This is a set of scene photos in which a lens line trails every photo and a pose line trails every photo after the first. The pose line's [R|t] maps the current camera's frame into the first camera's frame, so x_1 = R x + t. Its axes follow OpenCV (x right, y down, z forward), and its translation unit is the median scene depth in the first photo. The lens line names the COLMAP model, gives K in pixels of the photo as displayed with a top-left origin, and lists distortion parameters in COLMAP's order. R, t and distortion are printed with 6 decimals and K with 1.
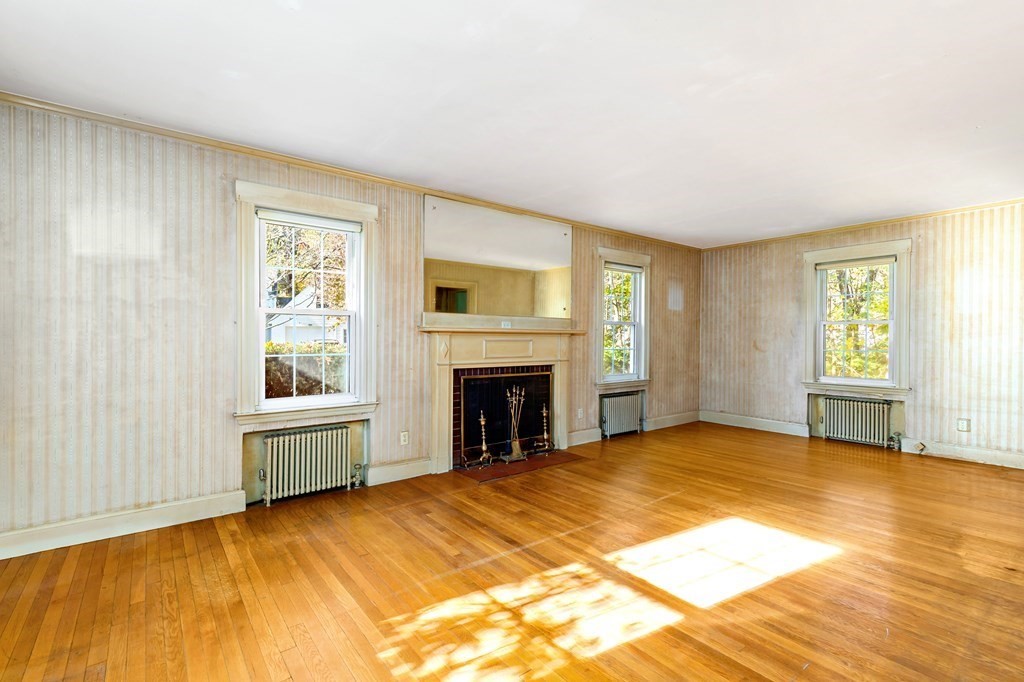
lens RADIAL K [[469.7, 0, 512.0], [0, 469.7, 341.0], [0, 0, 1]] dist [0.002880, 0.000191]
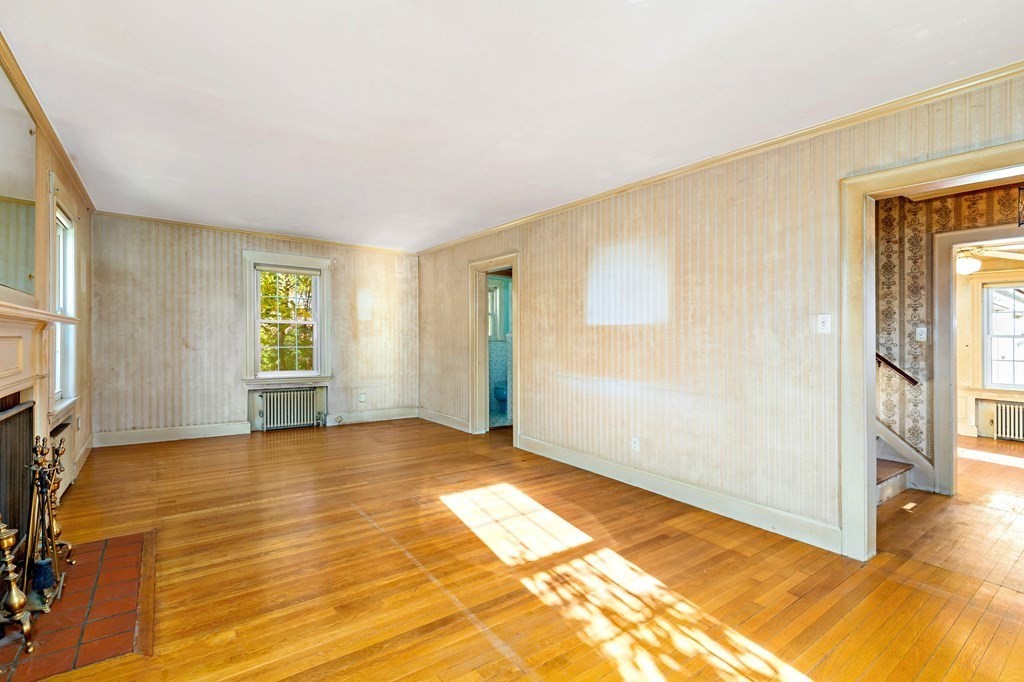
lens RADIAL K [[465.4, 0, 487.3], [0, 465.4, 339.2], [0, 0, 1]] dist [0.002131, 0.000270]
pose [[0.047311, -0.001134, 0.998880, -0.398921], [-0.009082, 0.999958, 0.001565, -0.004872], [-0.998839, -0.009146, 0.047299, 0.506842]]
